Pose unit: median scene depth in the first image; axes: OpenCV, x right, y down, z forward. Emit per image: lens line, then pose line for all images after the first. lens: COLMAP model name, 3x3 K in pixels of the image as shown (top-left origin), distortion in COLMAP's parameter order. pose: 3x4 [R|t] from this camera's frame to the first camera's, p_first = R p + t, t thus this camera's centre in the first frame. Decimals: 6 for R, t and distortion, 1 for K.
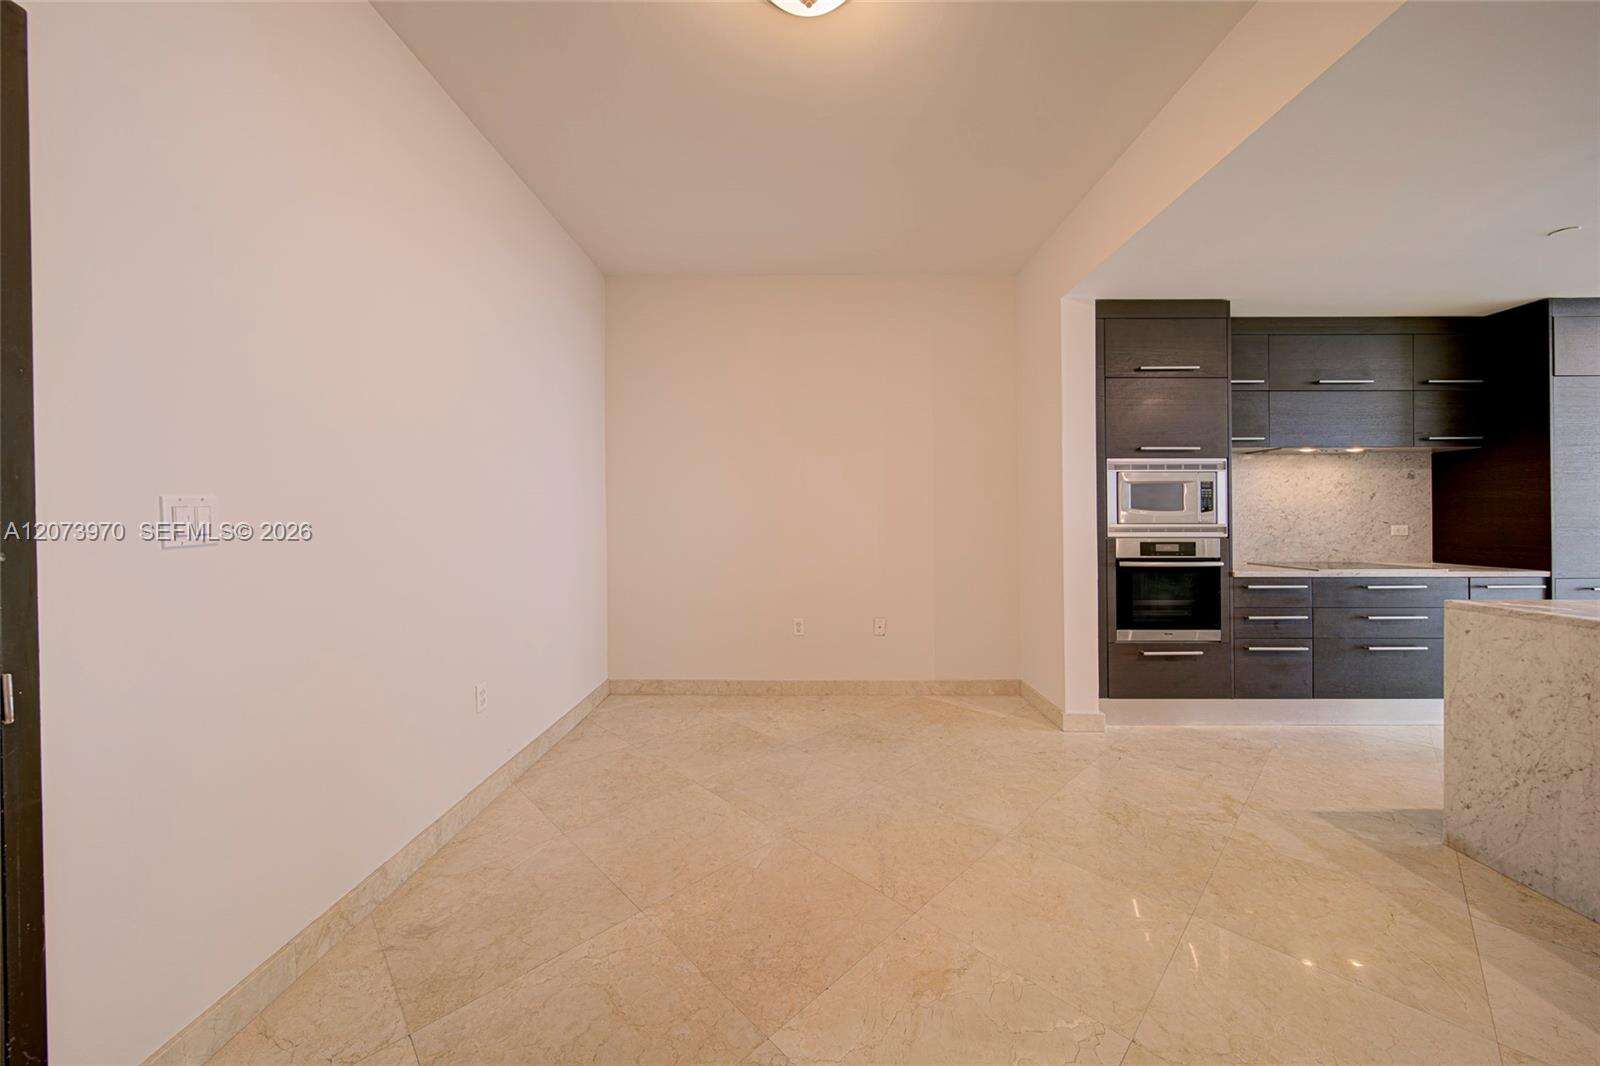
lens RADIAL K [[568.1, 0, 799.2], [0, 568.1, 512.9], [0, 0, 1]] dist [0.000246, -0.001435]
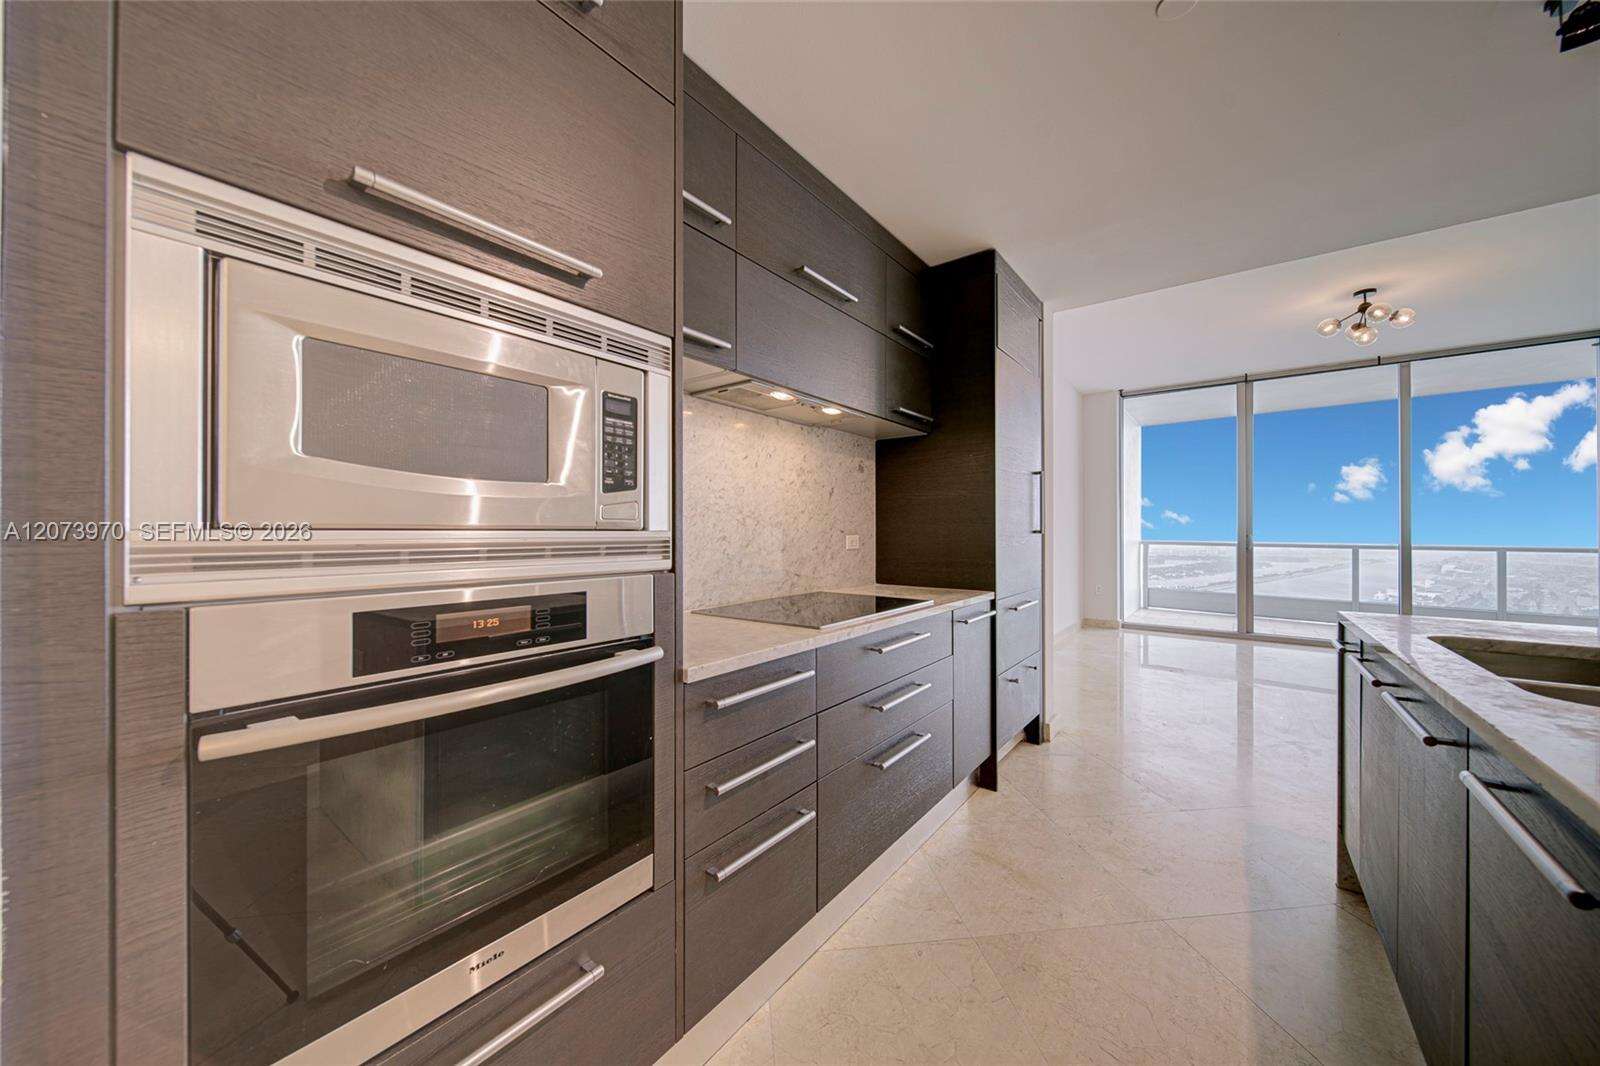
lens RADIAL K [[560.8, 0, 799.2], [0, 560.8, 529.5], [0, 0, 1]] dist [0.000125, -0.000092]
pose [[0.605243, 0.005110, 0.796024, 0.531701], [-0.007493, 0.999972, -0.000722, 0.018459], [-0.796005, -0.005527, 0.605264, 0.734294]]
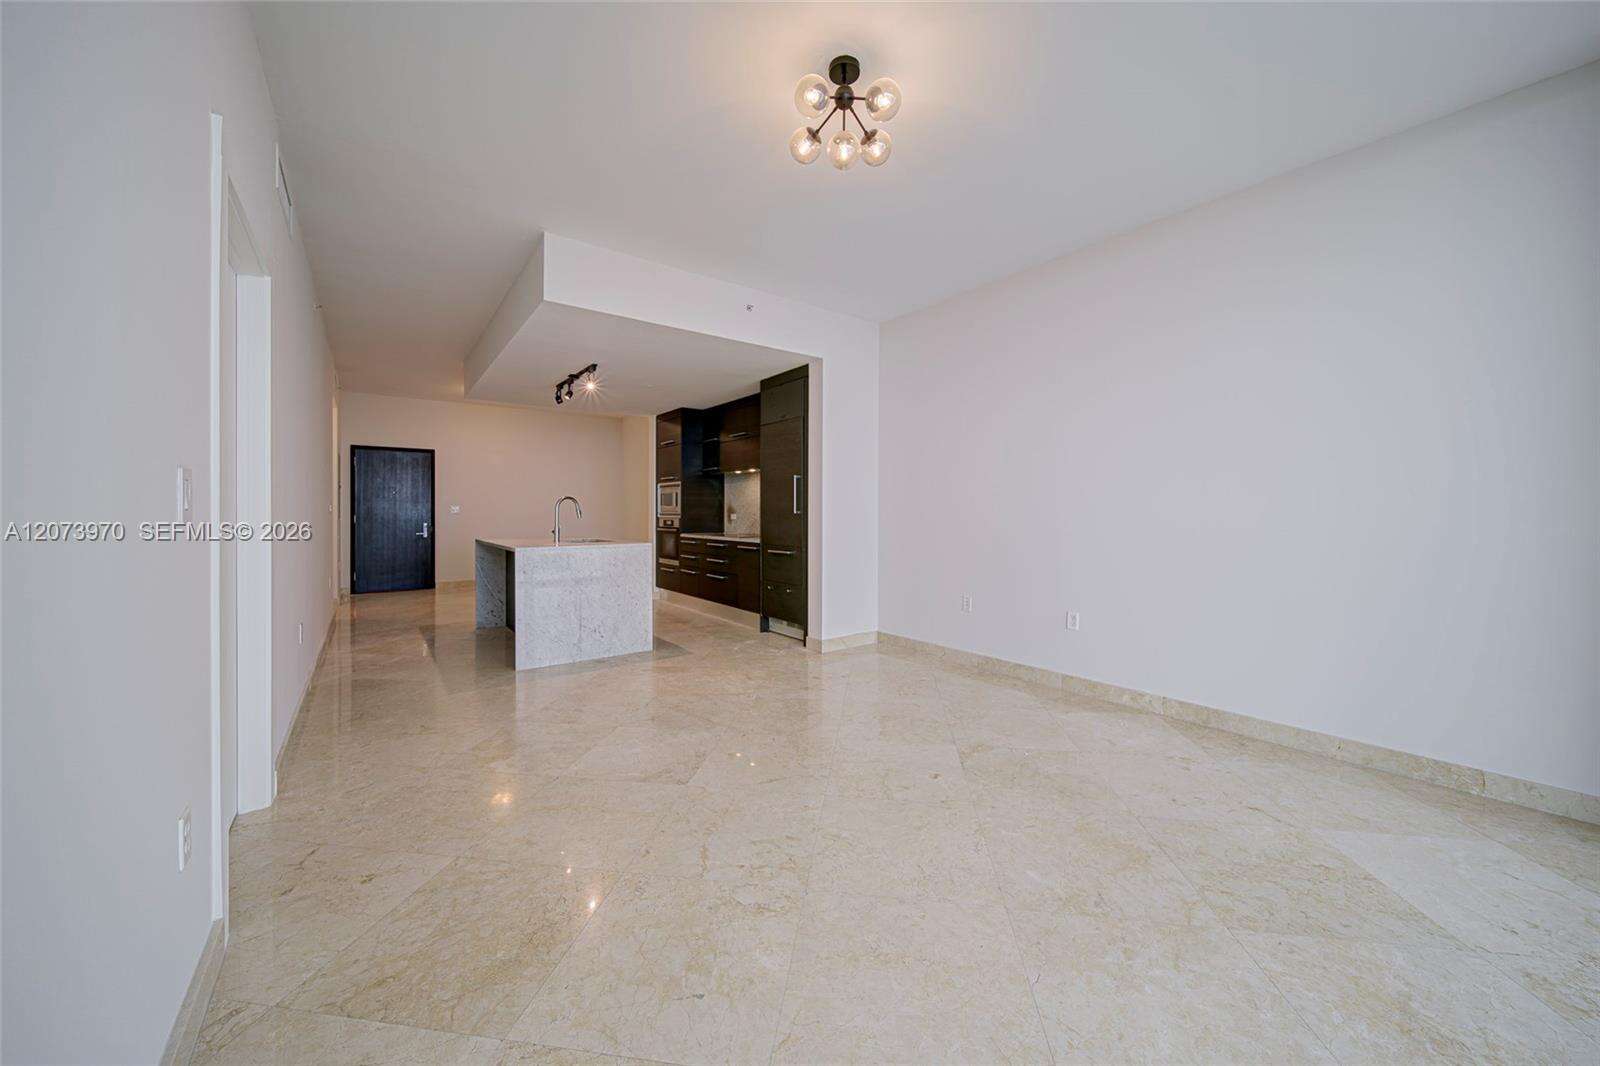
lens RADIAL K [[568.1, 0, 799.2], [0, 568.1, 512.9], [0, 0, 1]] dist [0.000246, -0.001435]
pose [[0.609090, 0.002223, -0.793098, 2.729897], [0.001934, 0.999989, 0.004289, 0.014268], [0.793099, -0.004146, 0.609079, 0.045478]]
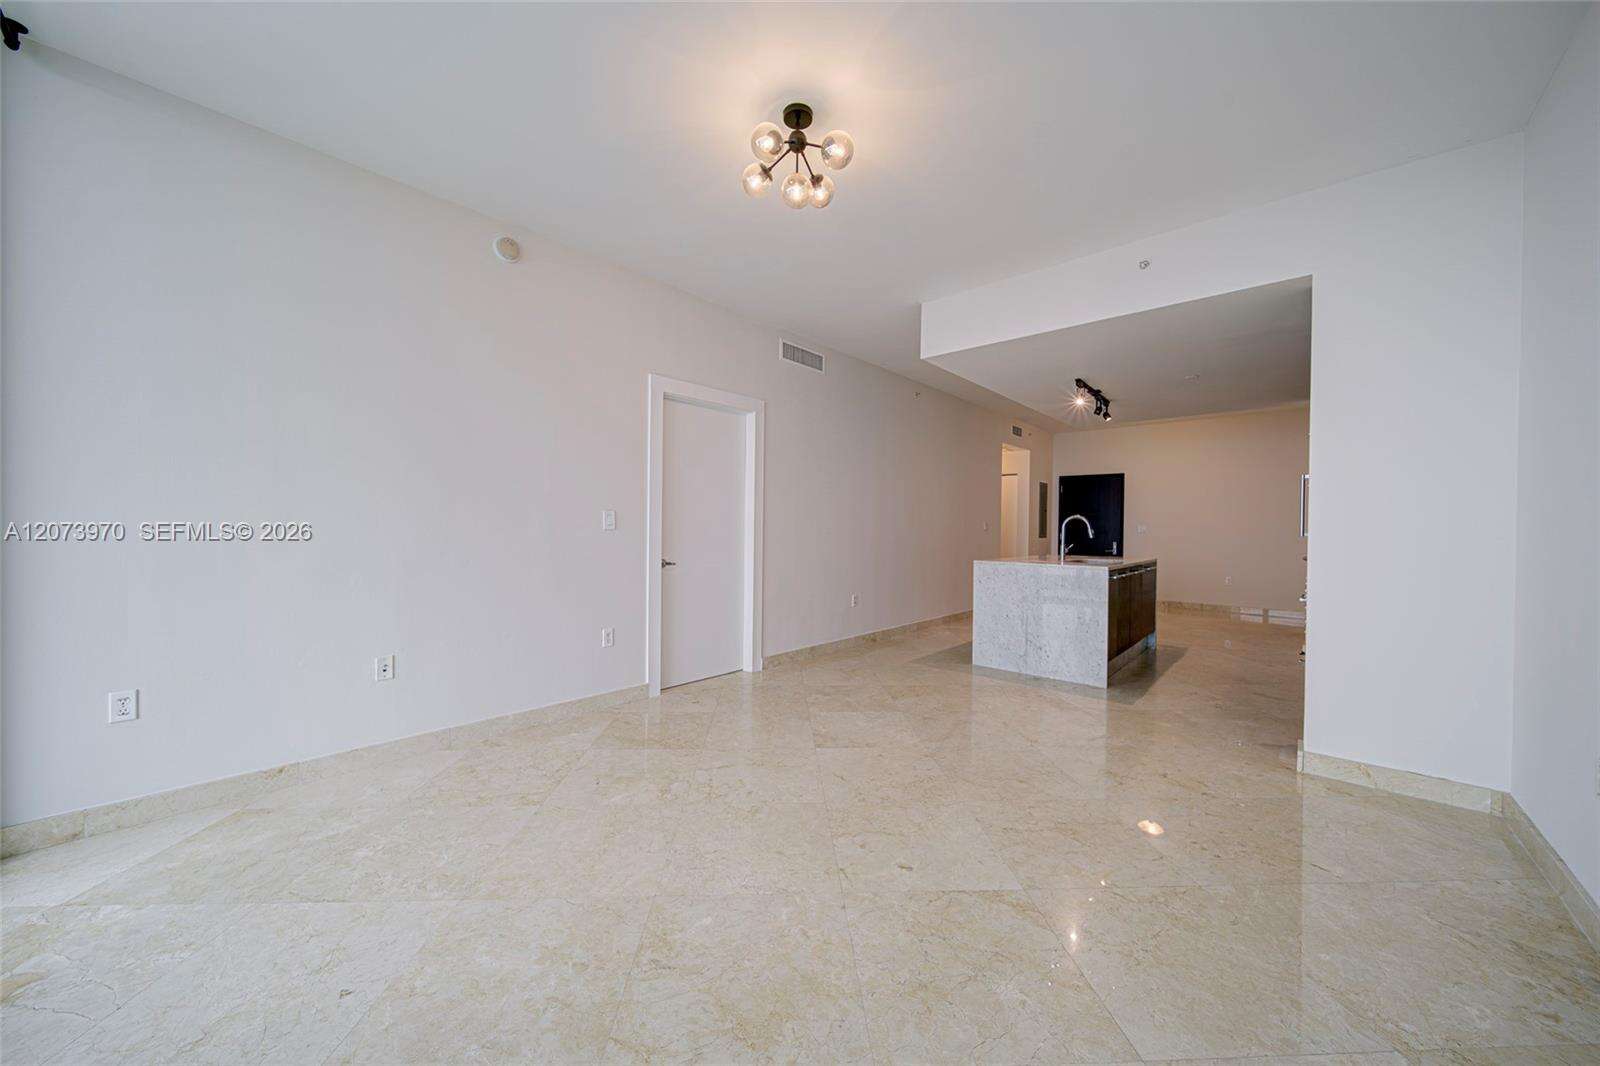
lens RADIAL K [[562.6, 0, 801.5], [0, 562.6, 525.6], [0, 0, 1]] dist [0.000343, -0.000527]
pose [[-0.660539, -0.009385, -0.750733, 2.756291], [-0.007856, 0.999954, -0.005588, 0.017103], [0.750751, 0.002207, -0.660582, 0.961696]]
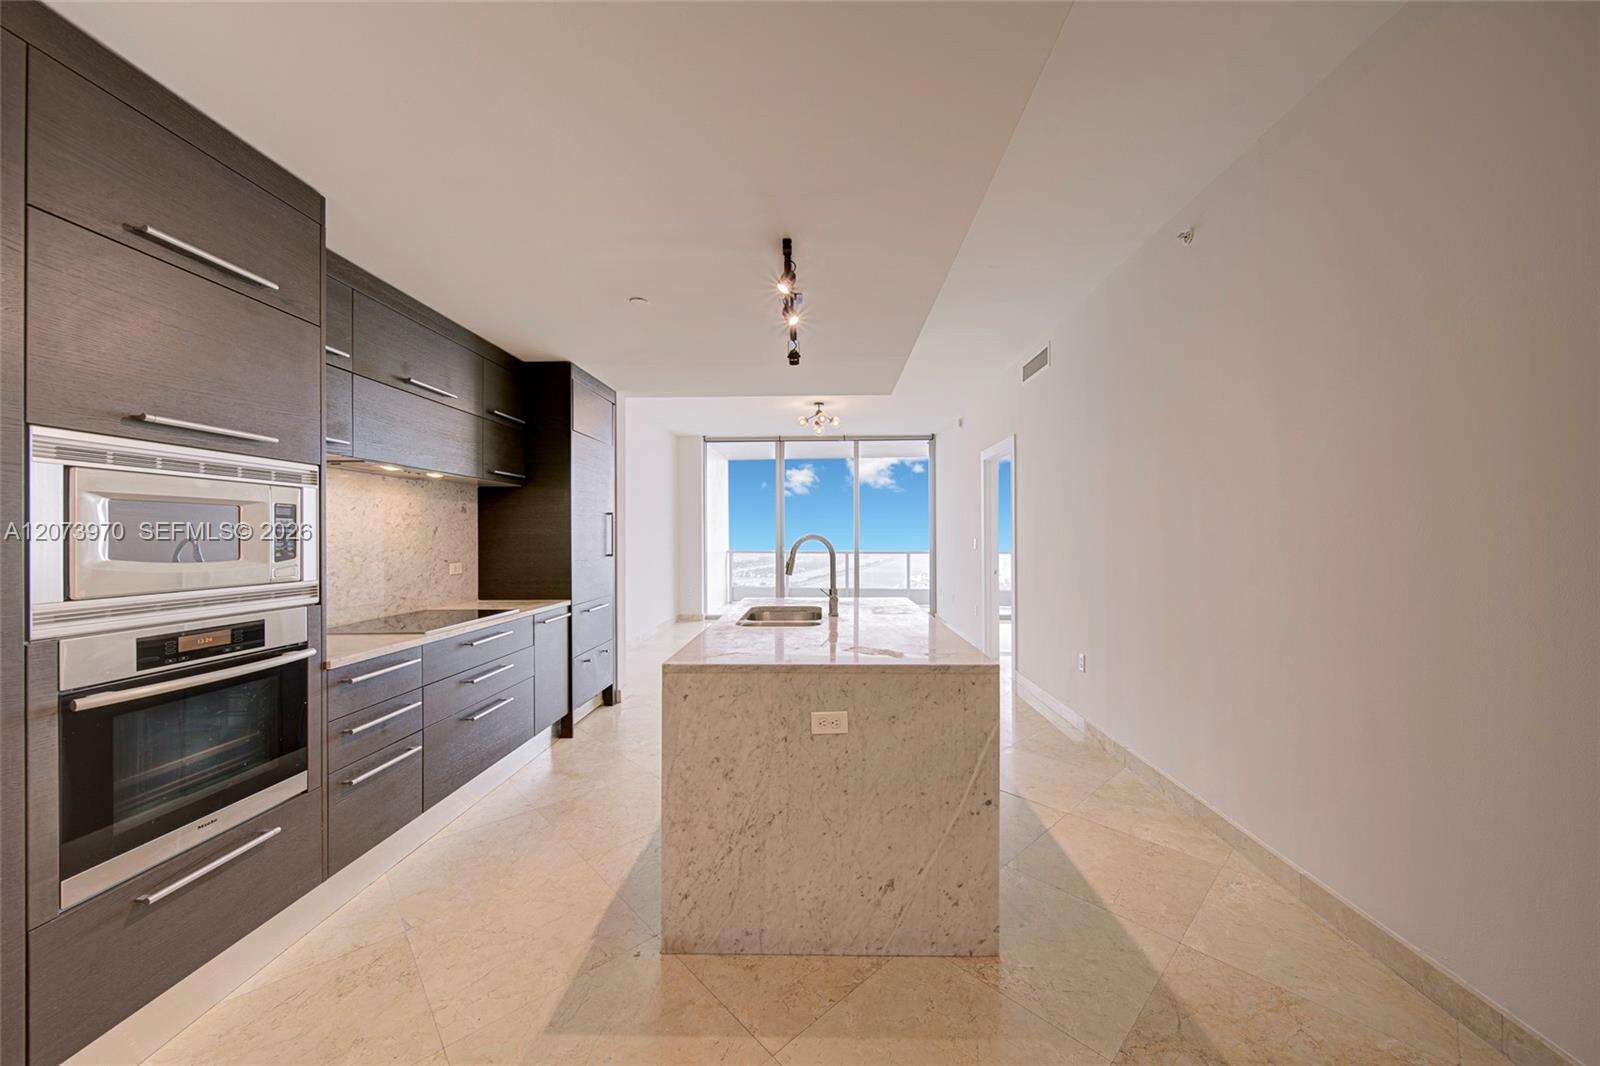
lens RADIAL K [[567.5, 0, 812.8], [0, 567.5, 530.6], [0, 0, 1]] dist [0.000464, -0.001262]
pose [[0.012354, 0.010556, 0.999868, 0.184400], [-0.000163, 0.999944, -0.010555, -0.024379], [-0.999924, -0.000032, 0.012355, 0.491320]]
